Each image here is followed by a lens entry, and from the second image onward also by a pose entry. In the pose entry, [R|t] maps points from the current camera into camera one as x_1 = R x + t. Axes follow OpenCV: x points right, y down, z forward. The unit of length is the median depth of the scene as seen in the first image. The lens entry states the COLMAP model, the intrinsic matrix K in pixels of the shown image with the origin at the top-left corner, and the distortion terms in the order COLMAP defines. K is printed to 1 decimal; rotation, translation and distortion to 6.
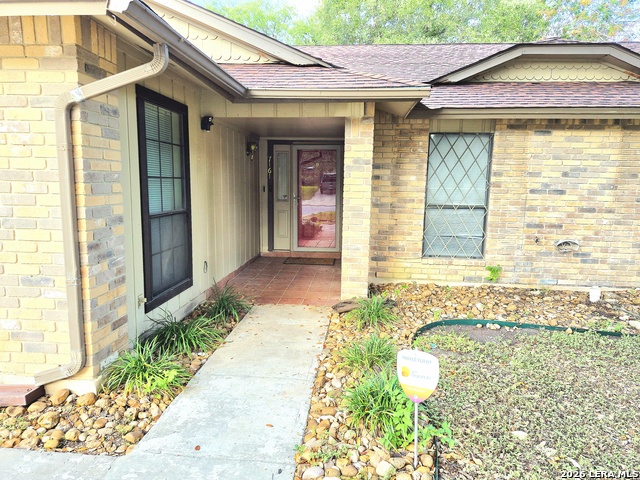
lens RADIAL K [[446.5, 0, 320.0], [0, 446.5, 240.0], [0, 0, 1]] dist [0.063573, -0.056212]
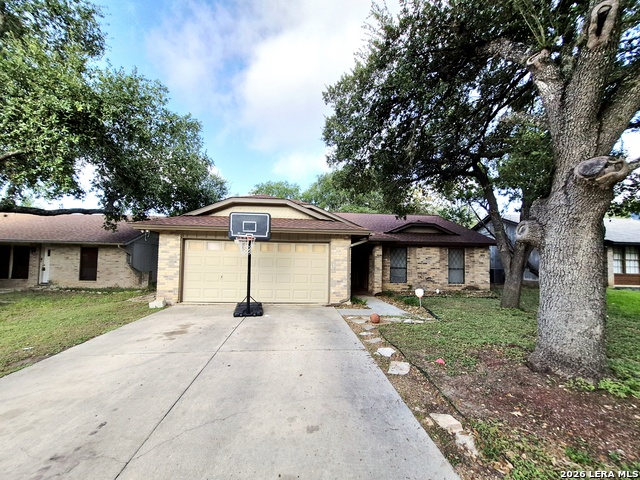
lens RADIAL K [[254.7, 0, 315.9], [0, 254.7, 249.6], [0, 0, 1]] dist [0.002461, 0.000489]
pose [[0.988775, 0.003882, 0.149365, -1.399962], [0.022466, 0.984434, -0.174310, 0.260823], [-0.147716, 0.175709, 0.973297, -1.905159]]
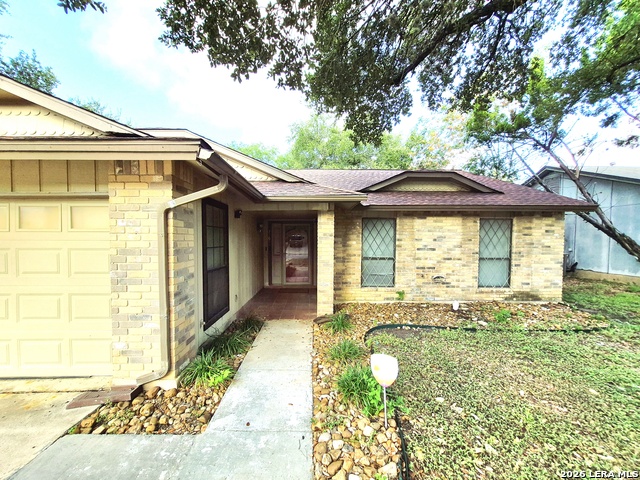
lens RADIAL K [[254.7, 0, 315.9], [0, 254.7, 249.6], [0, 0, 1]] dist [0.002461, 0.000489]
pose [[0.995906, -0.017981, 0.088593, -0.075992], [0.026561, 0.994965, -0.096640, -0.038703], [-0.086409, 0.098597, 0.991369, 0.029867]]
